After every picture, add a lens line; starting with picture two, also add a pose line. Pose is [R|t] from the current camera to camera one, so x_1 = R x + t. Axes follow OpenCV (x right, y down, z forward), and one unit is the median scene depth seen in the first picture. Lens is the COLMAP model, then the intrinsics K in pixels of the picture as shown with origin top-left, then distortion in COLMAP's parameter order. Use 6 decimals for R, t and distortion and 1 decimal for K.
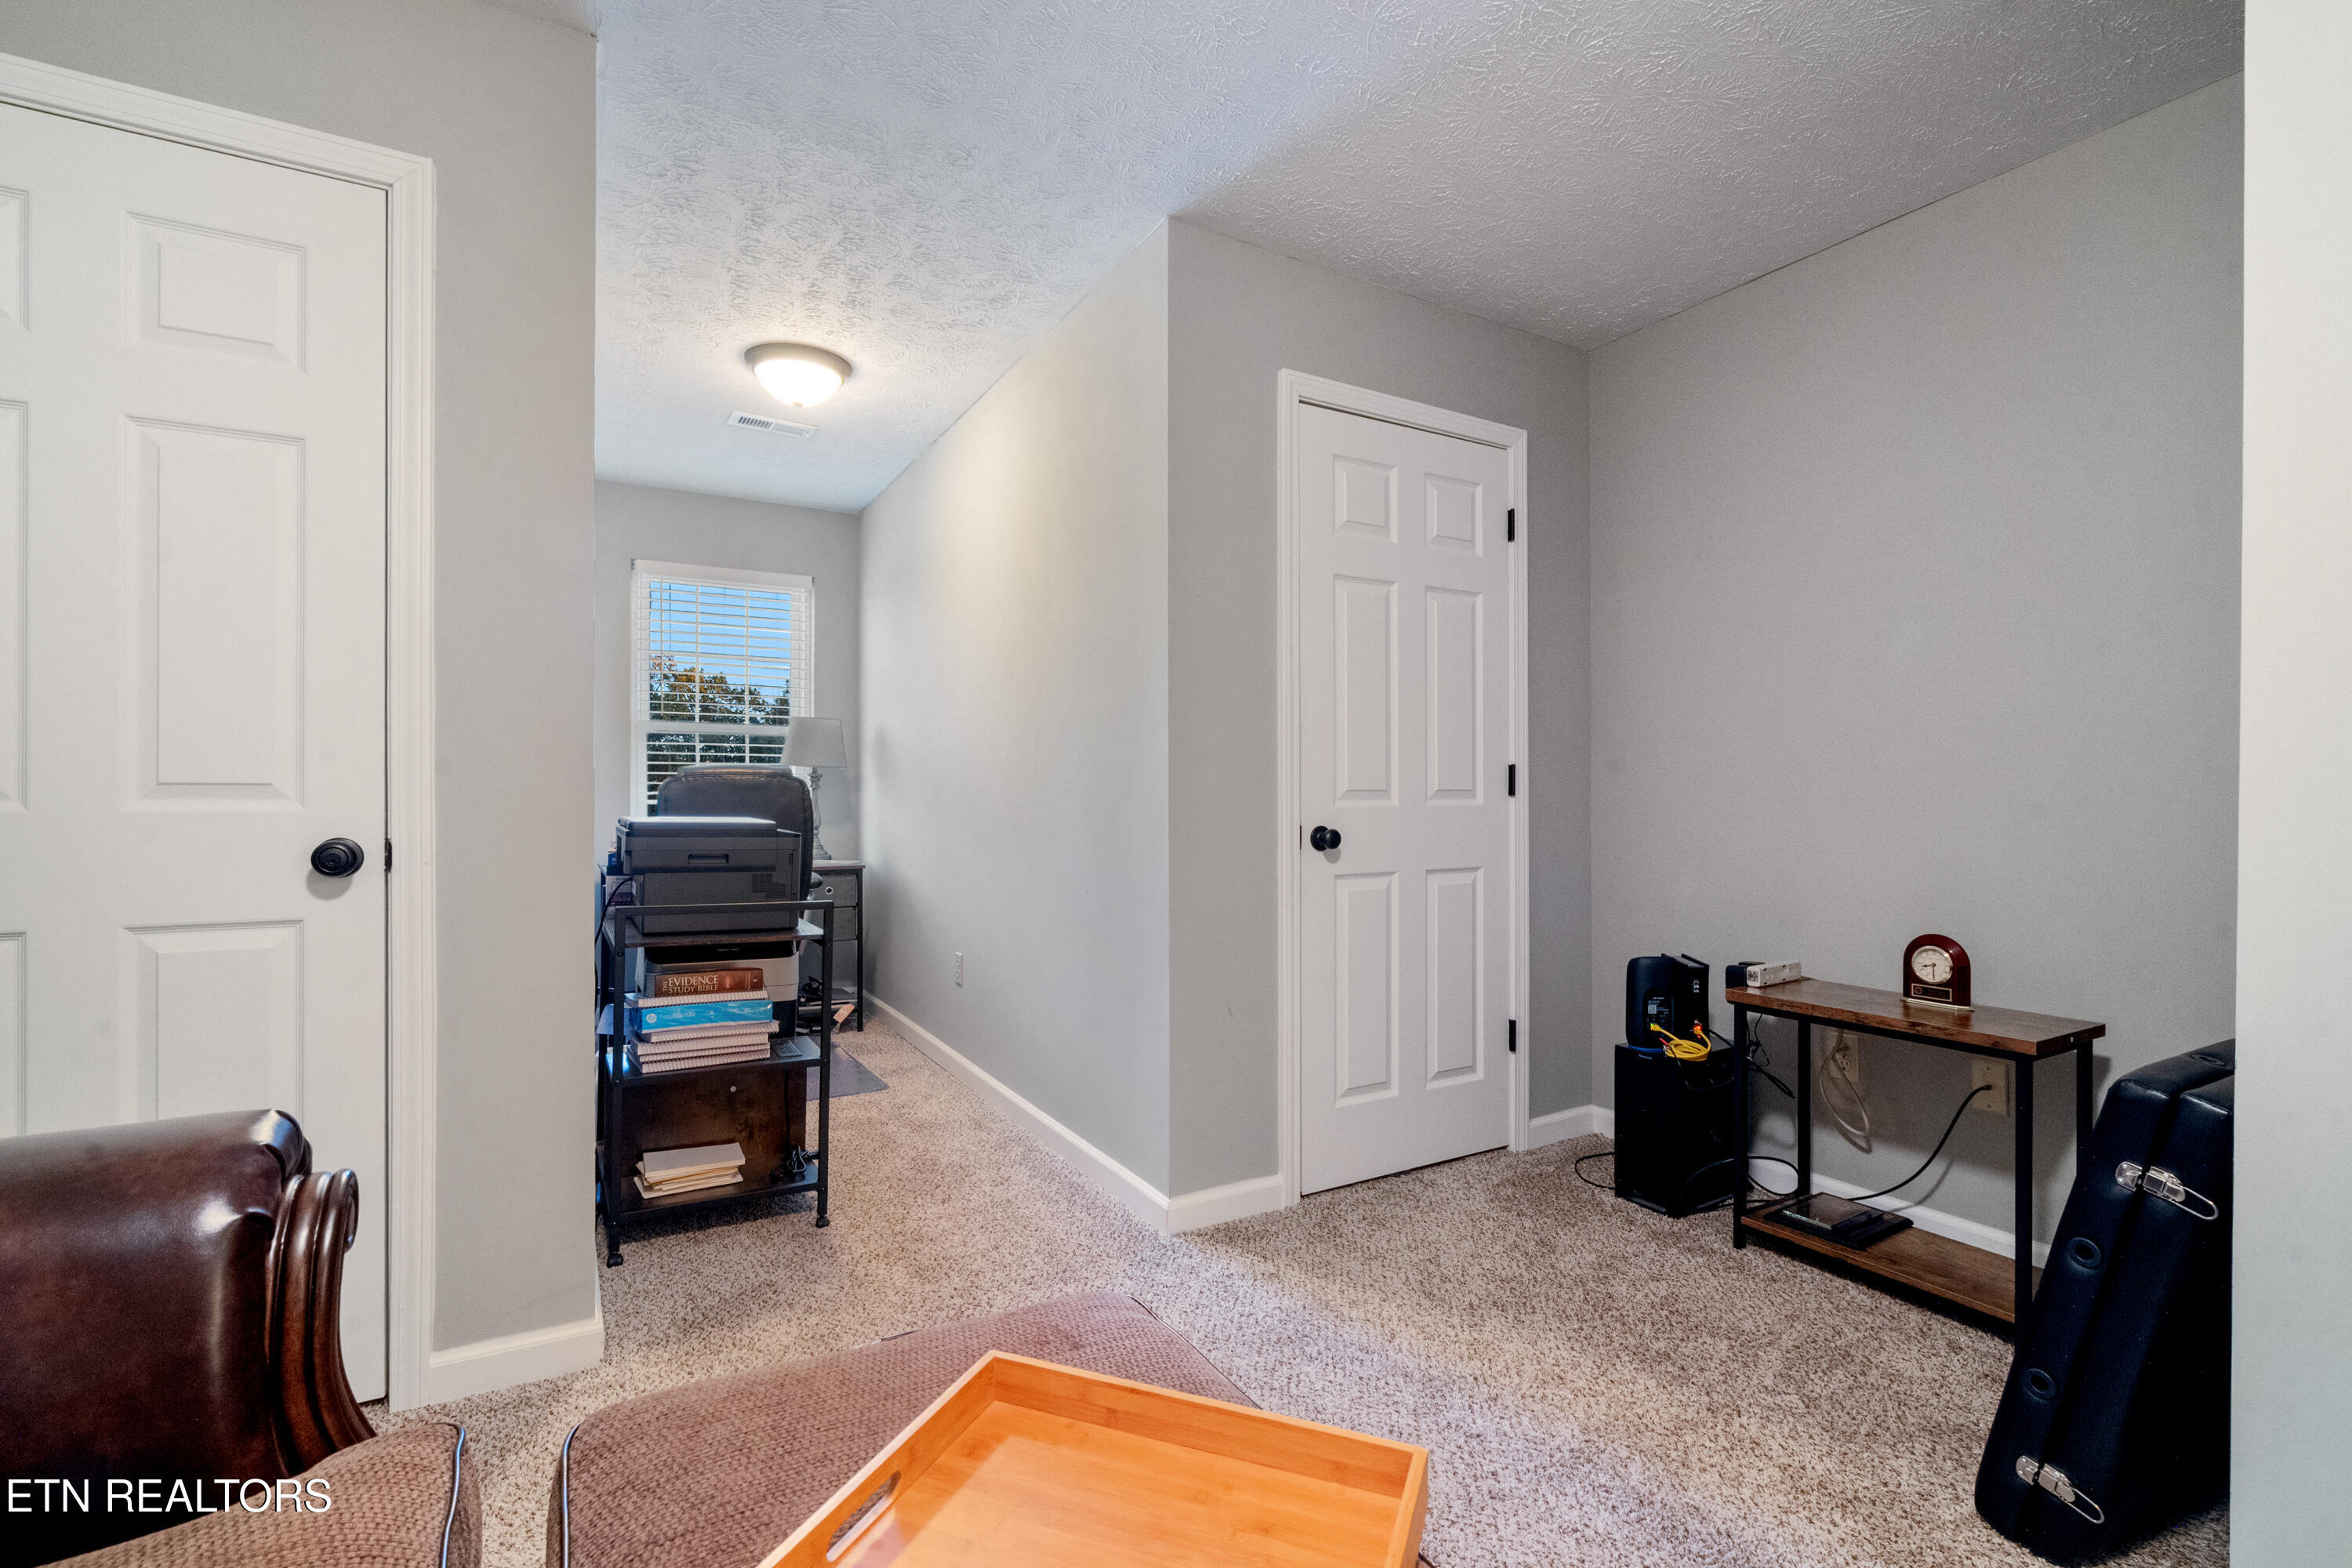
lens RADIAL K [[1062.9, 0, 1174.9], [0, 1062.9, 788.0], [0, 0, 1]] dist [-0.004384, 0.001099]
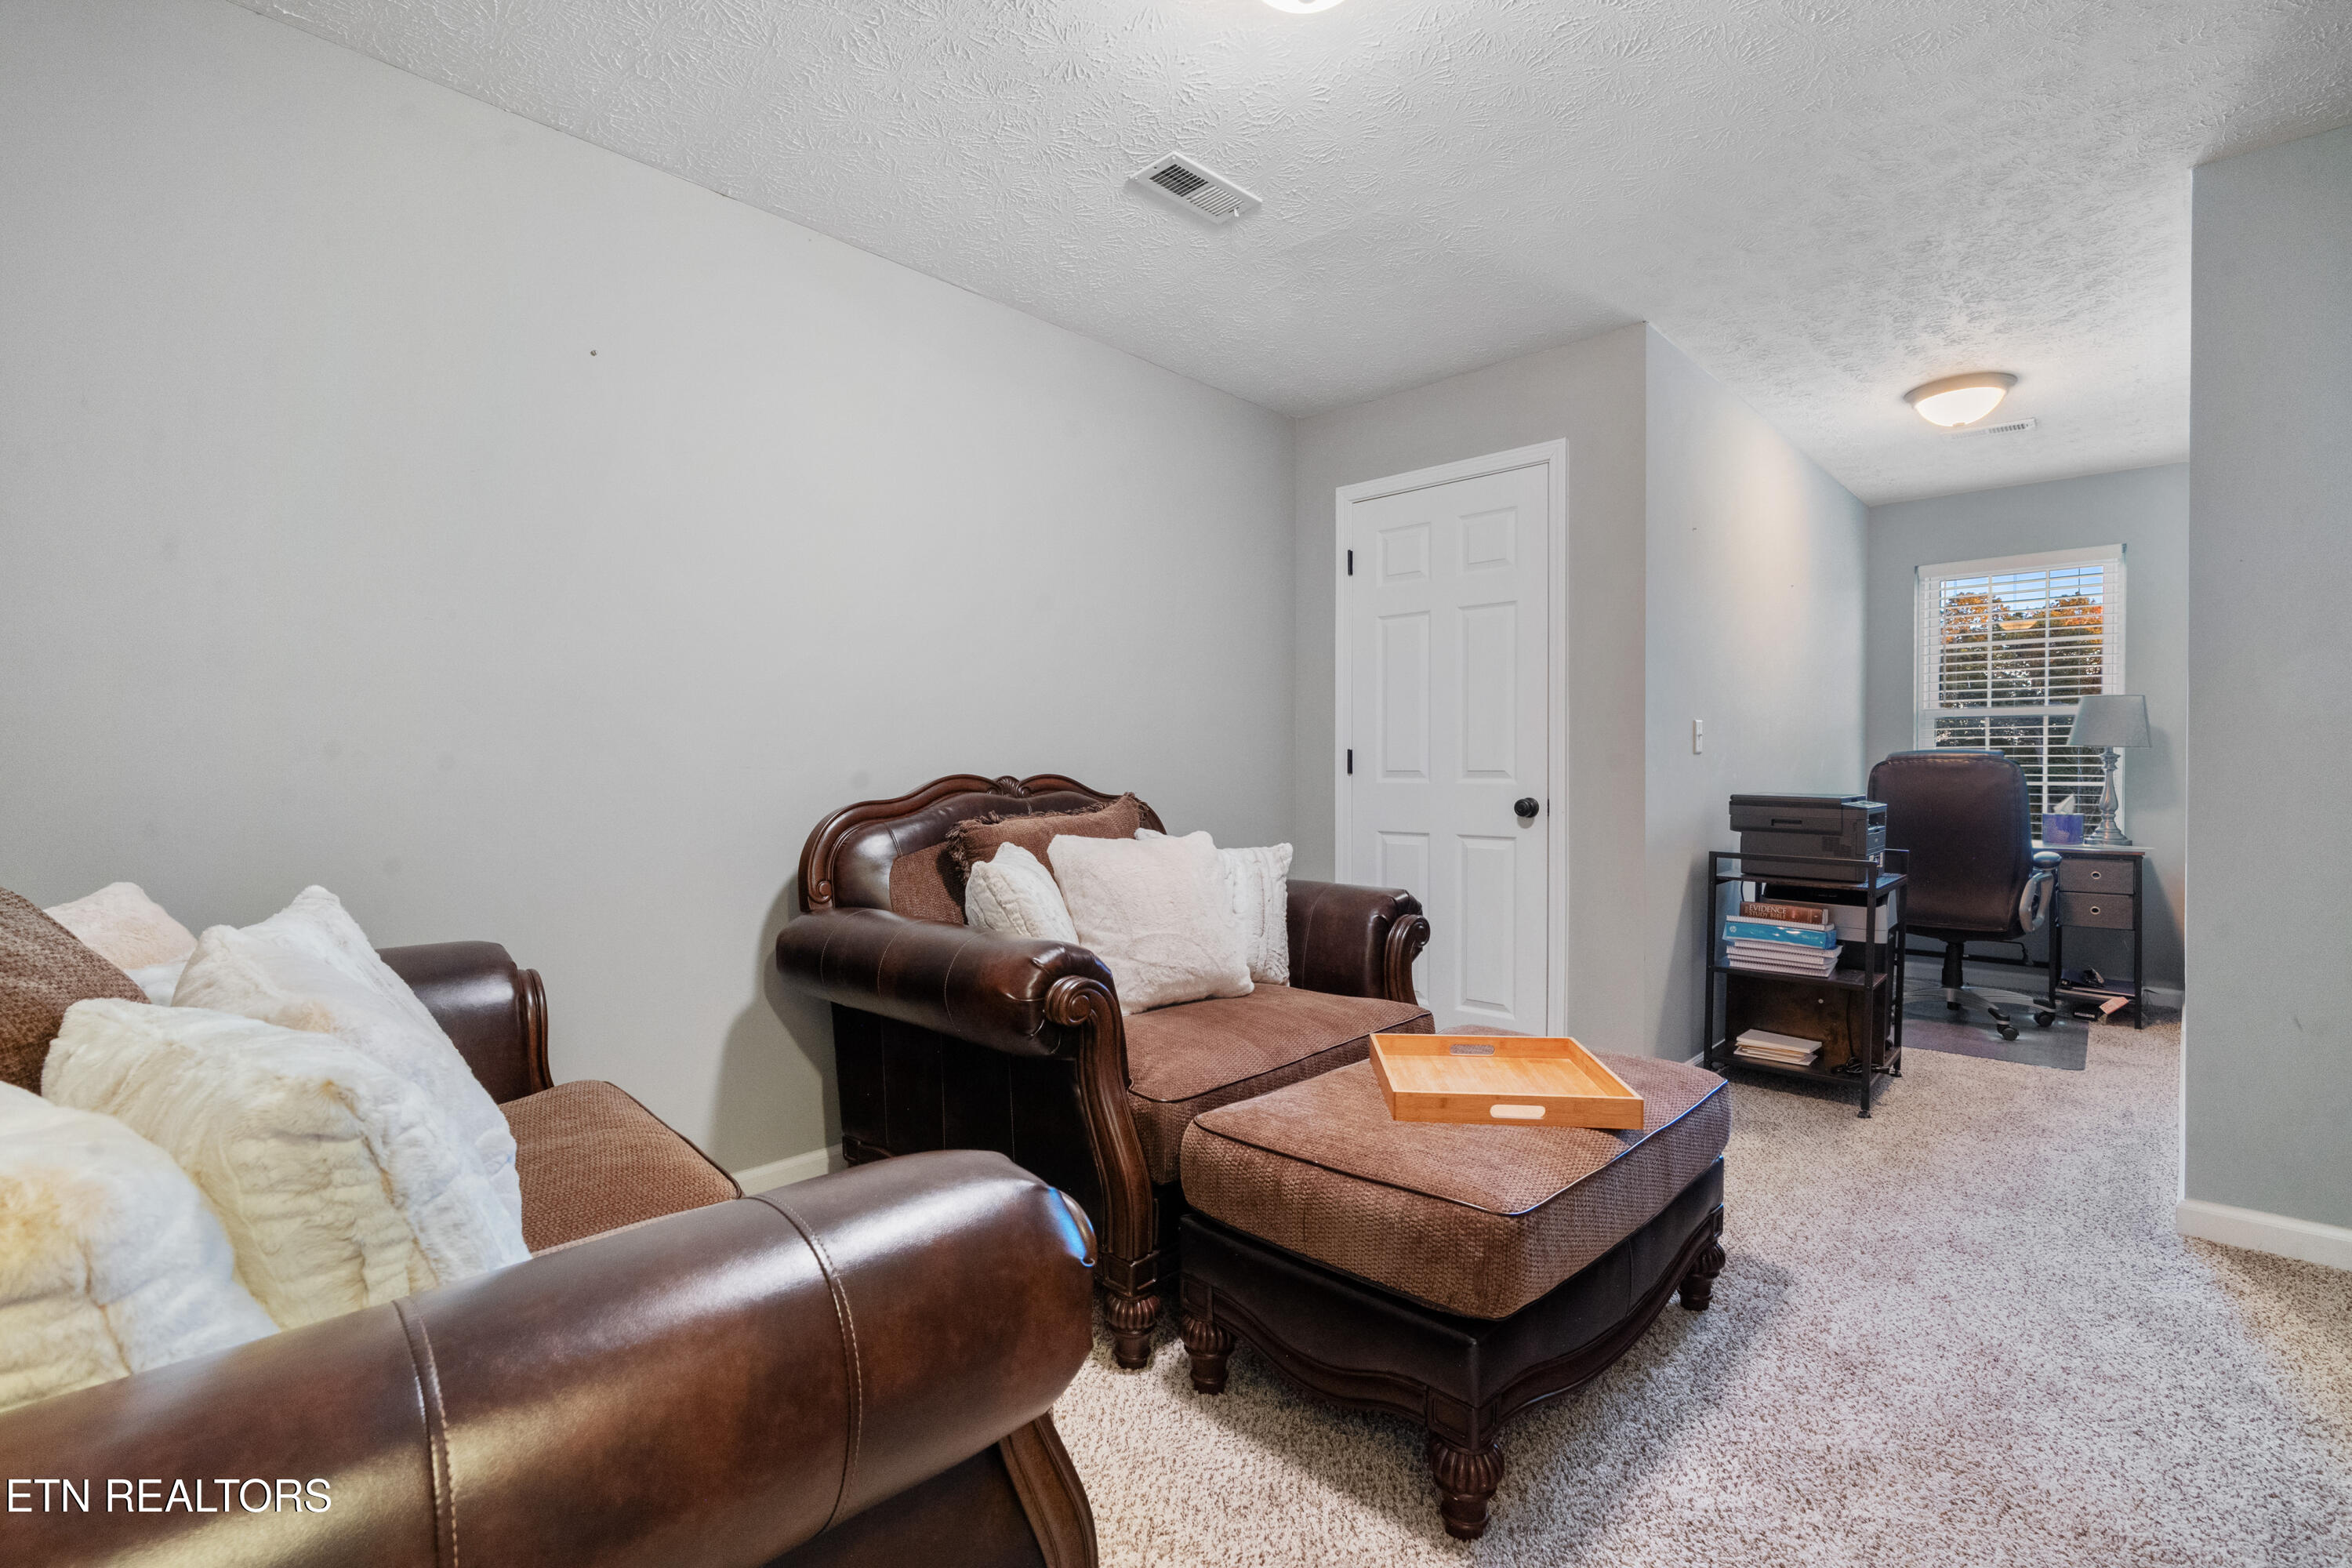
lens RADIAL K [[1062.9, 0, 1174.9], [0, 1062.9, 788.0], [0, 0, 1]] dist [-0.004384, 0.001099]
pose [[0.288335, 0.012346, -0.957450, 0.629669], [0.005078, 0.999883, 0.014423, -0.001941], [0.957516, -0.009021, 0.288239, -0.141879]]
